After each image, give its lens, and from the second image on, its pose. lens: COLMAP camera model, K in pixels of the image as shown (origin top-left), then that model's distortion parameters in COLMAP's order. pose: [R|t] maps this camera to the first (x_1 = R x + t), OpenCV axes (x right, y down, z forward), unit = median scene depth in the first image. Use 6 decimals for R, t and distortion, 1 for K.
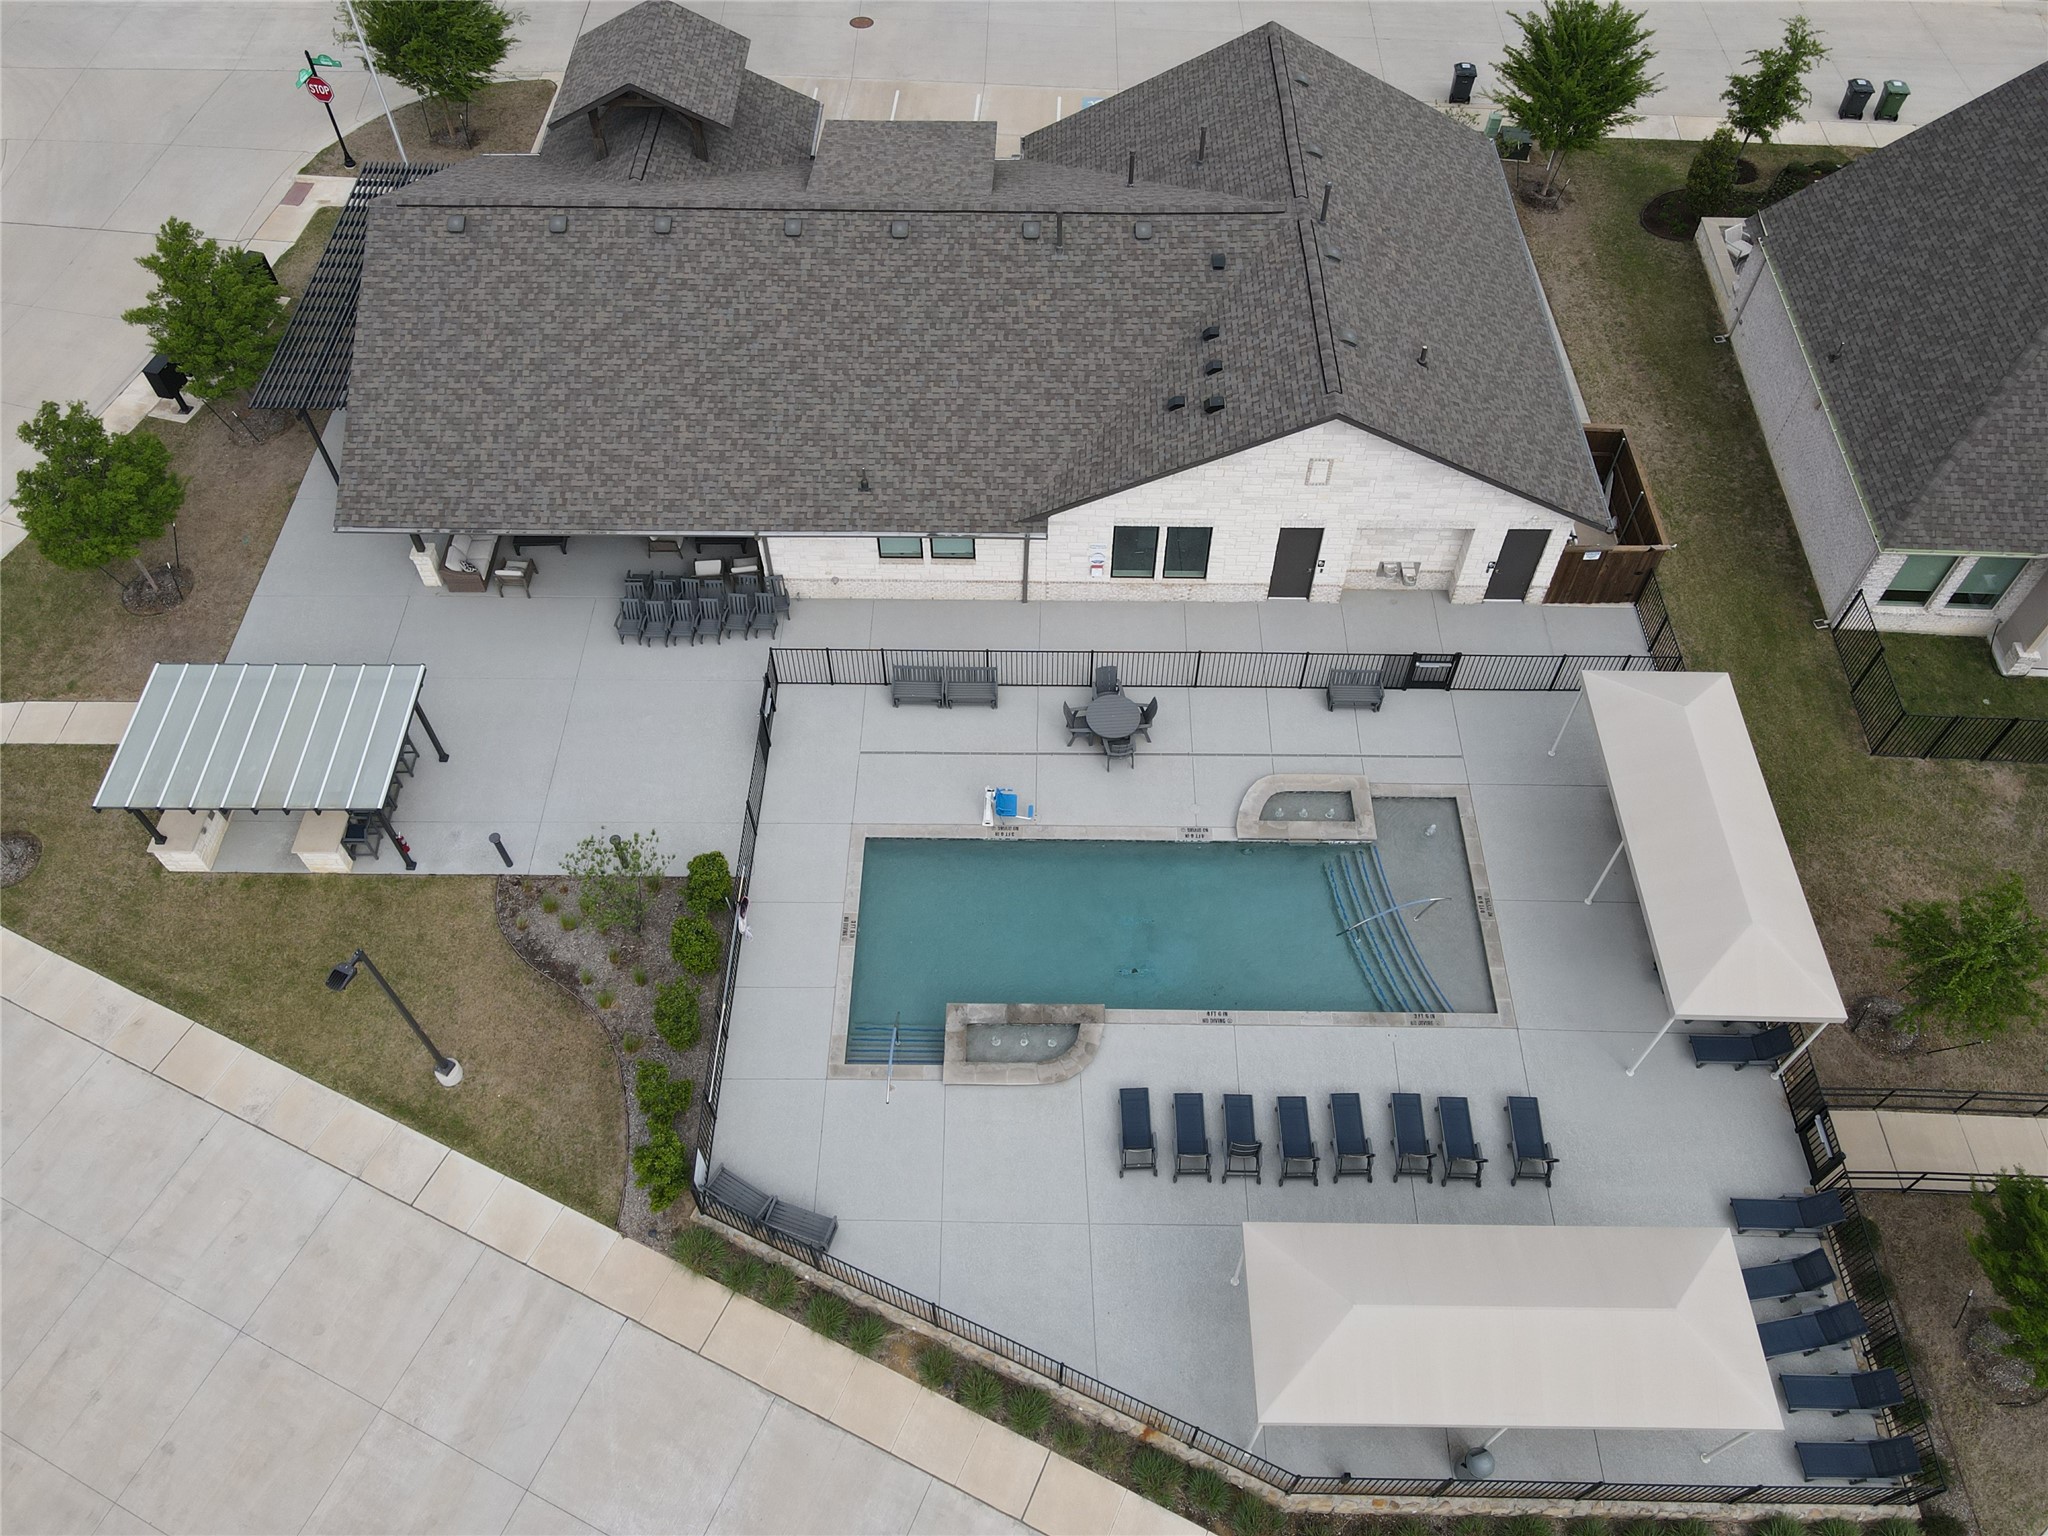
lens RADIAL K [[1517.4, 0, 1024.0], [0, 1517.4, 768.0], [0, 0, 1]] dist [-0.002907, 0.035635]
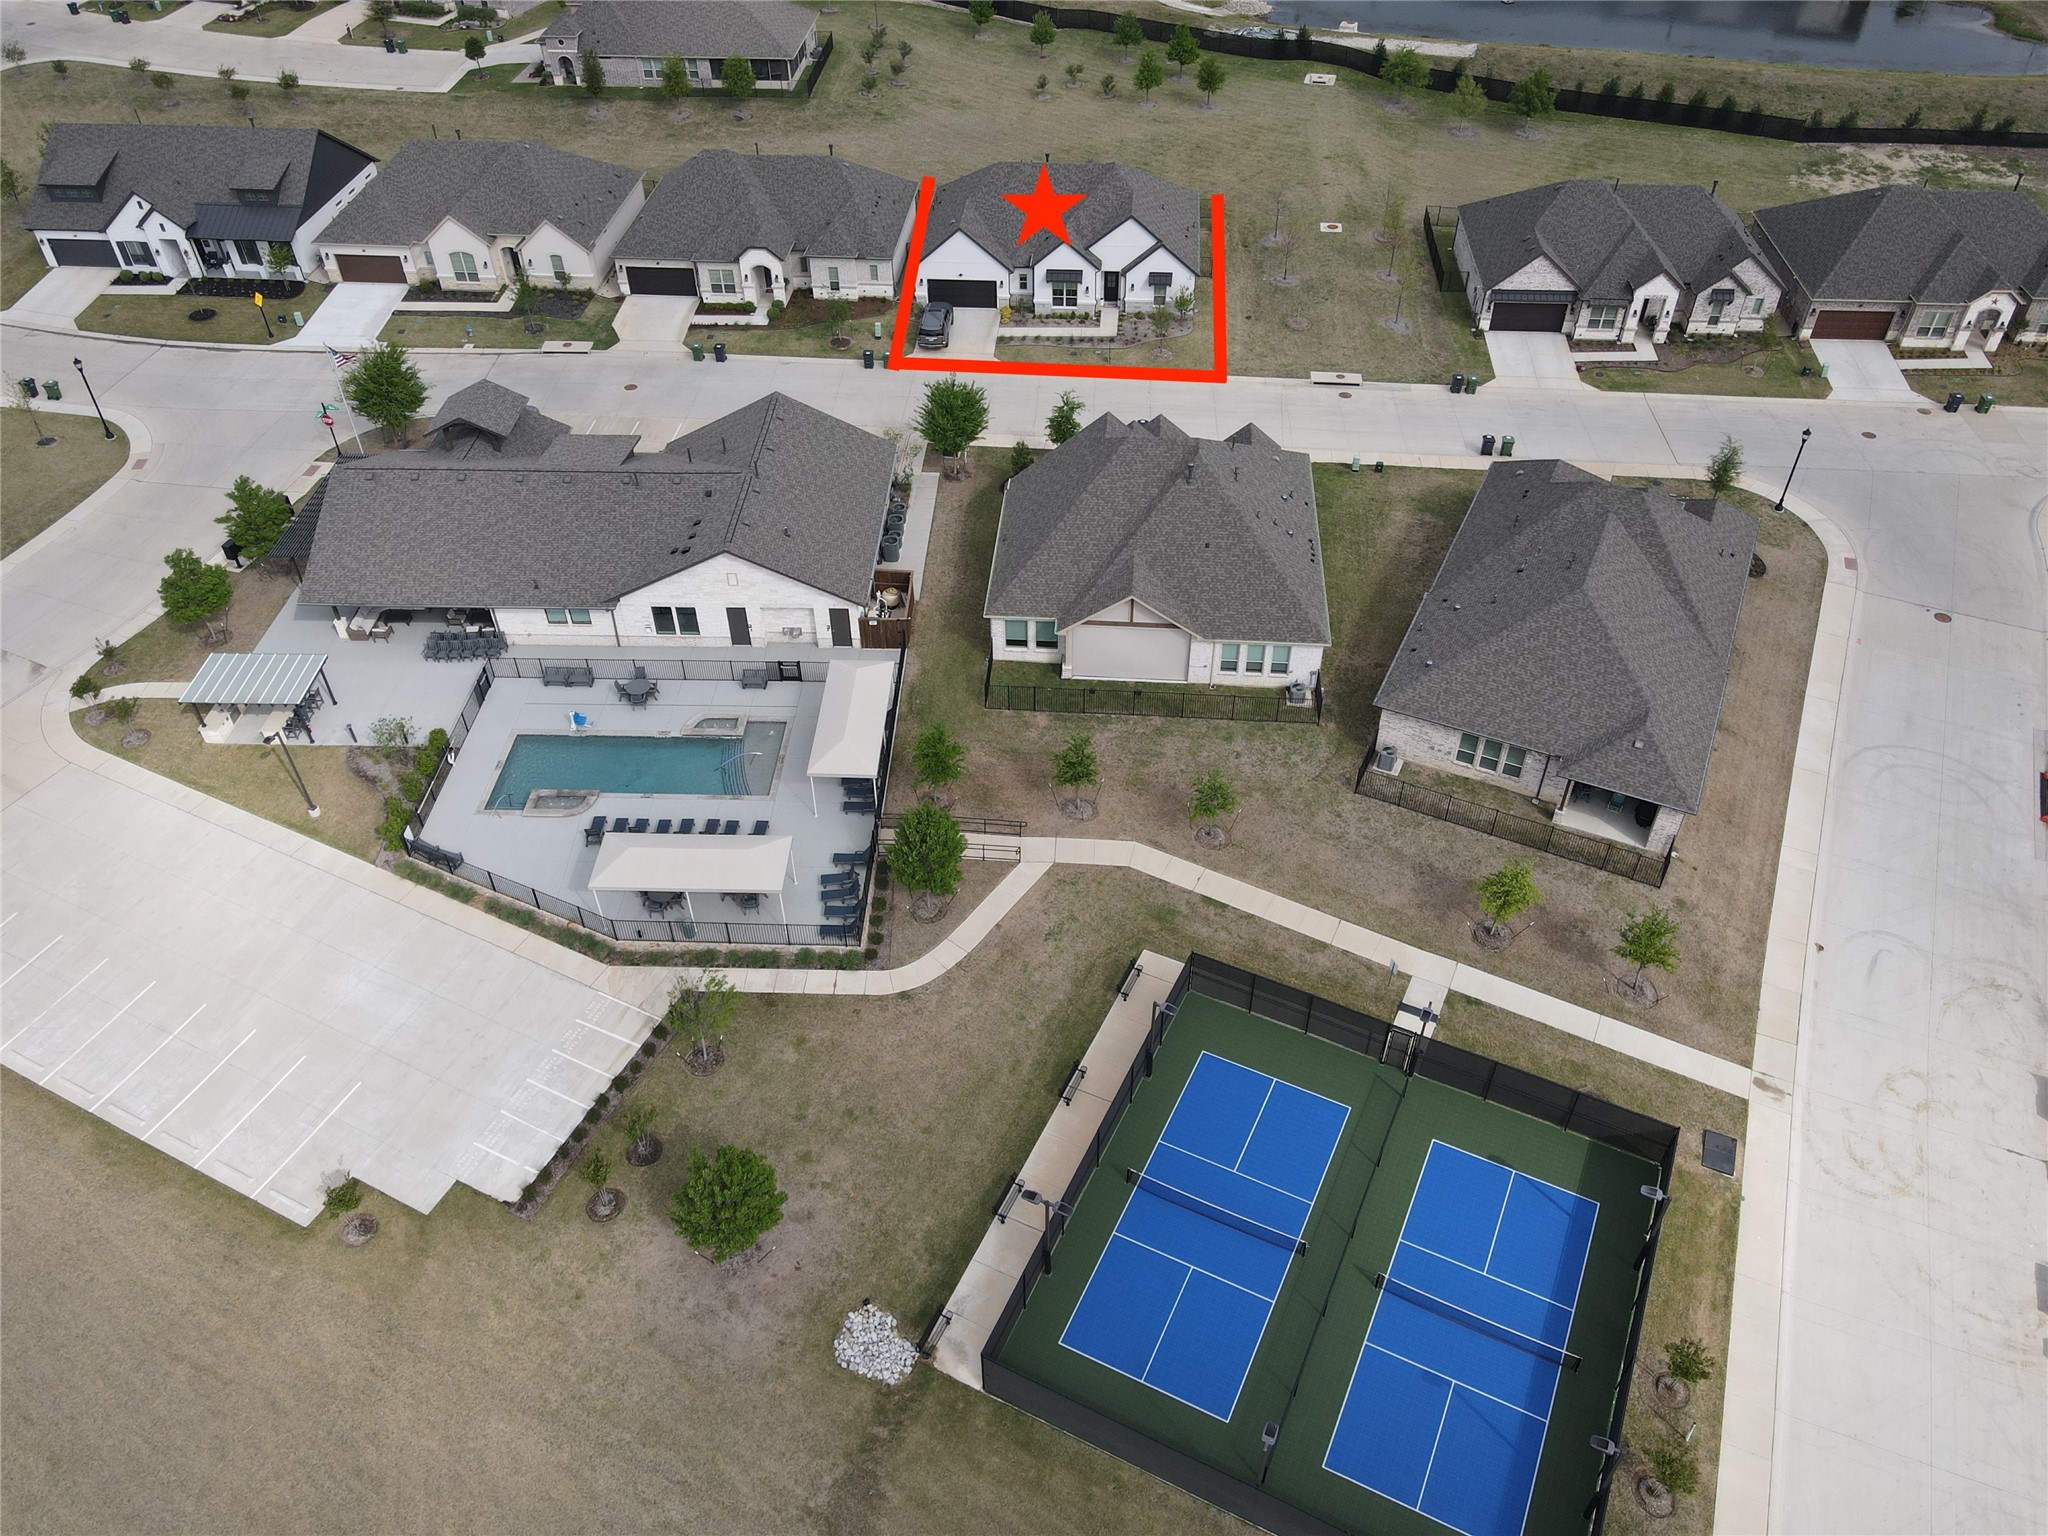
lens RADIAL K [[1517.4, 0, 1024.0], [0, 1517.4, 768.0], [0, 0, 1]] dist [-0.002907, 0.035635]
pose [[0.999631, 0.009925, -0.025267, 0.659195], [-0.014717, 0.980254, -0.197192, 0.495323], [0.022811, 0.197492, 0.980039, -1.093583]]
